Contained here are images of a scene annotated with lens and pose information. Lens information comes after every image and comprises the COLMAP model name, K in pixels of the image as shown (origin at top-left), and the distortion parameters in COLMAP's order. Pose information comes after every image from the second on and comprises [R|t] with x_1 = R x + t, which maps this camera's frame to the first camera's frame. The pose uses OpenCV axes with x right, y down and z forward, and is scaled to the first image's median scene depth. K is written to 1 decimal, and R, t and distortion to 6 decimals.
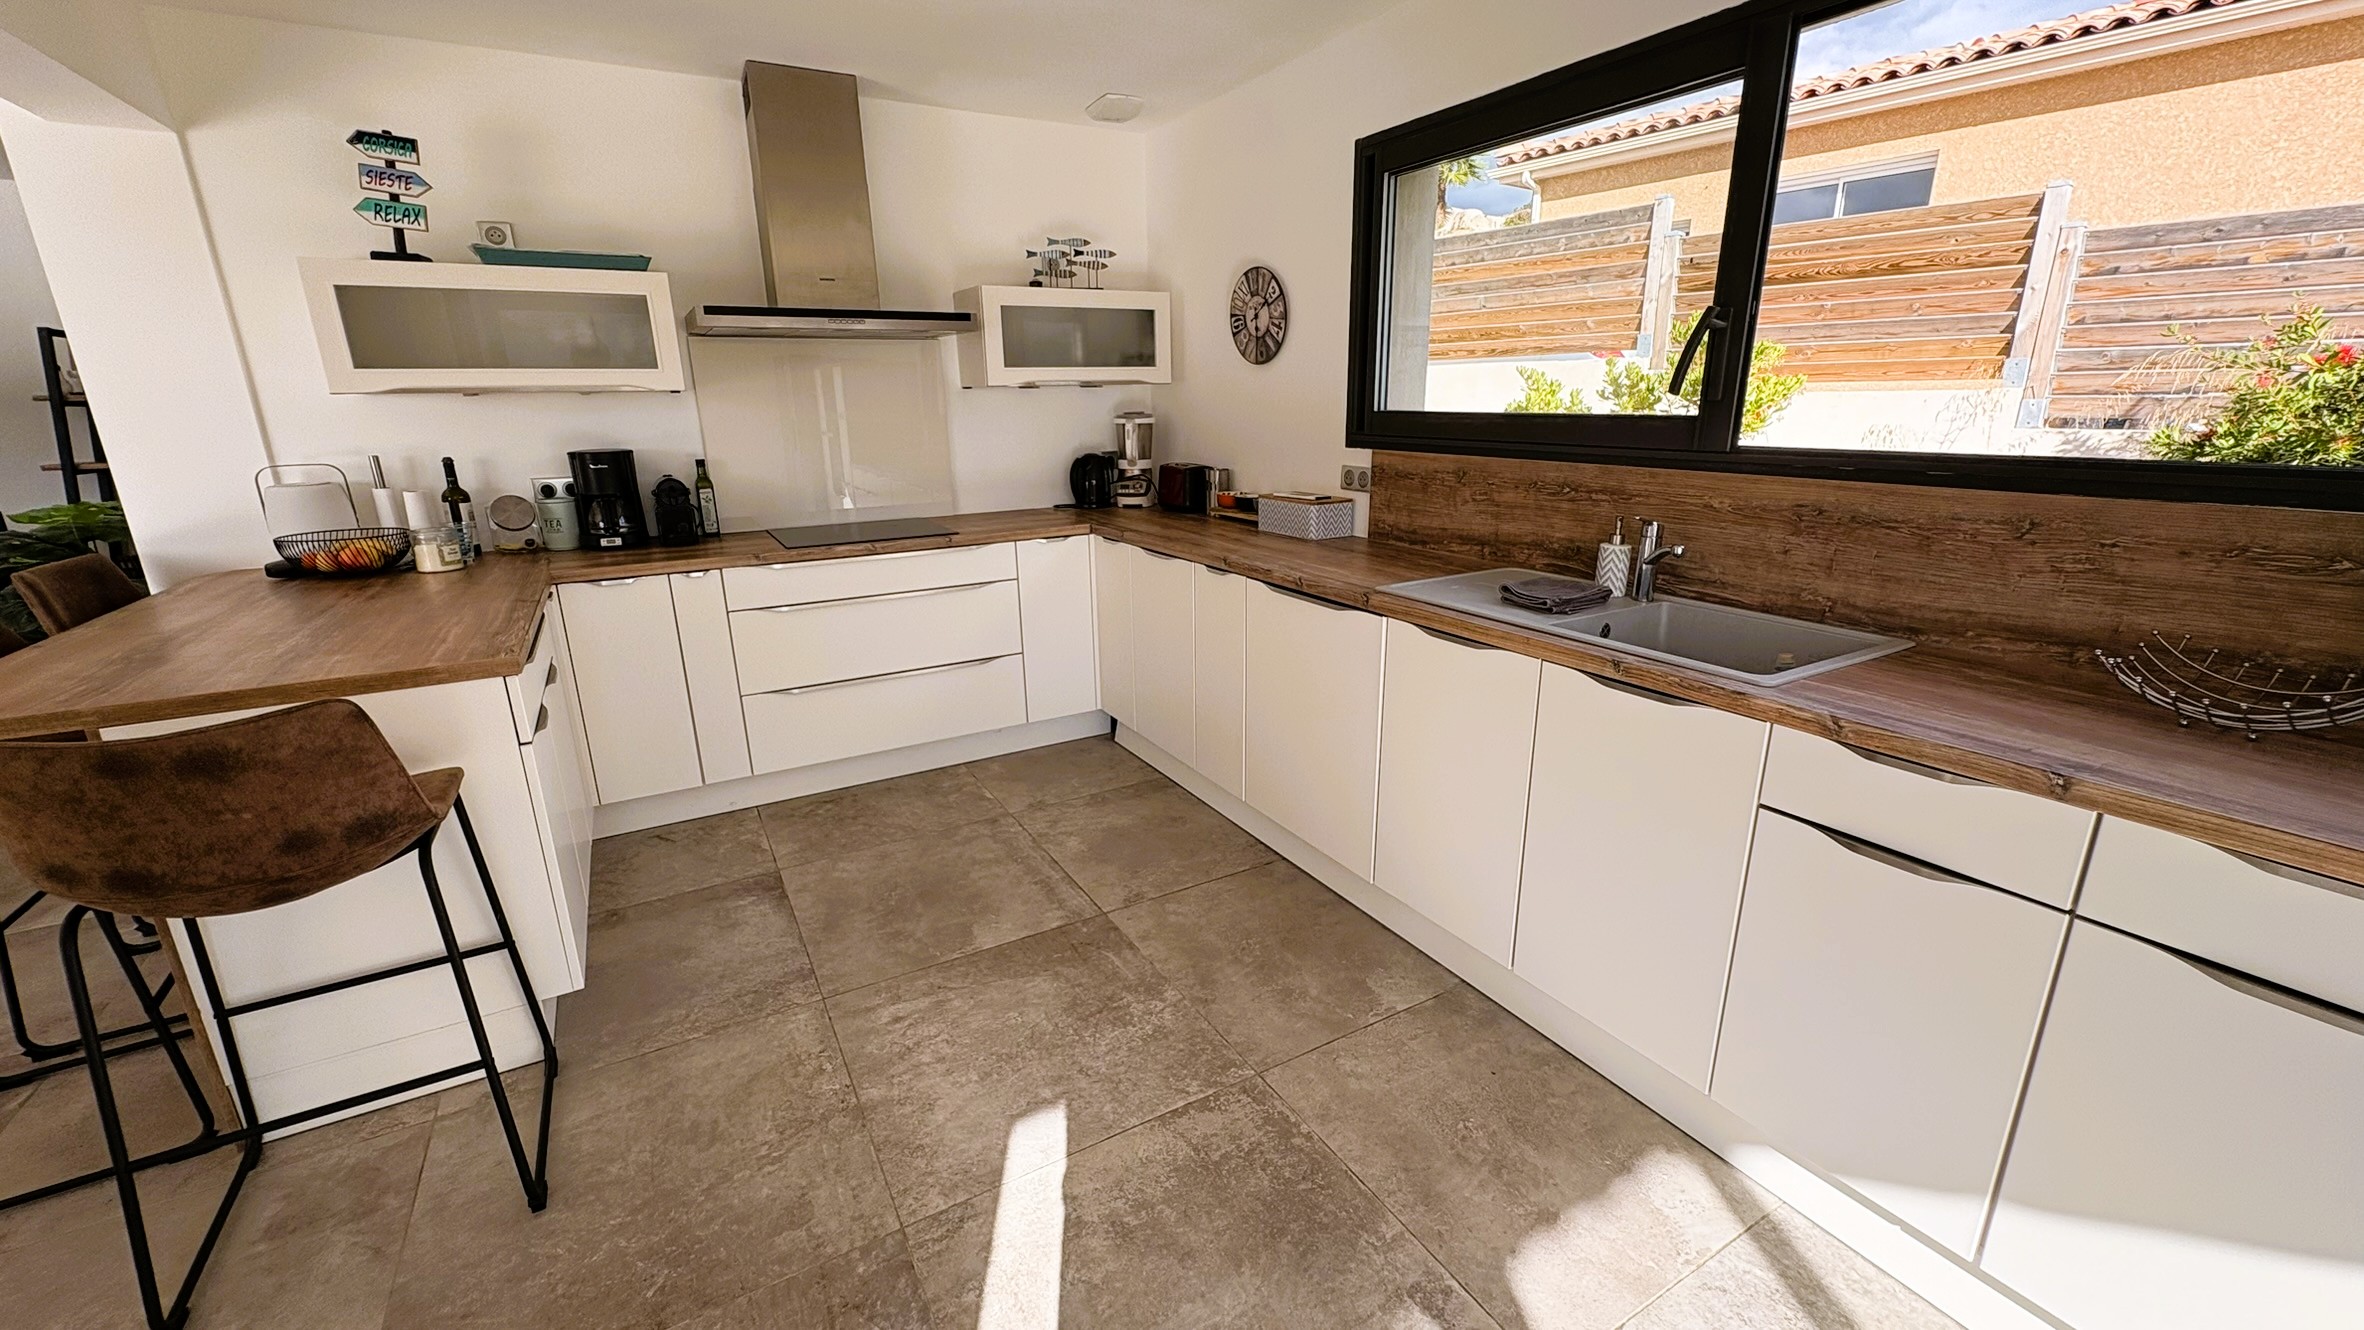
lens RADIAL K [[943.3, 0, 1180.2], [0, 943.3, 665.3], [0, 0, 1]] dist [0.003782, 0.000056]
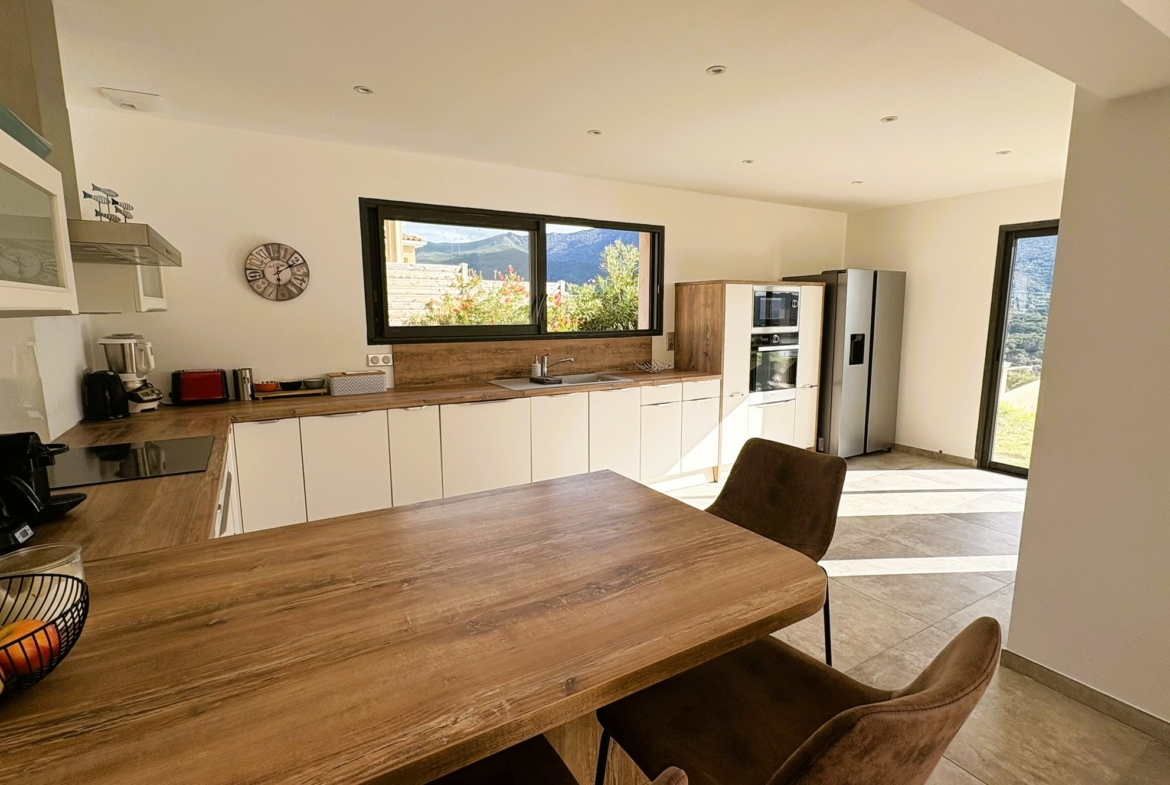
lens RADIAL K [[561.5, 0, 585.8], [0, 561.5, 389.2], [0, 0, 1]] dist [0.006369, 0.000411]
pose [[-0.019309, -0.133694, 0.990834, -1.003802], [0.276687, 0.951601, 0.133793, -0.179384], [-0.960766, 0.276734, 0.018617, 0.585717]]
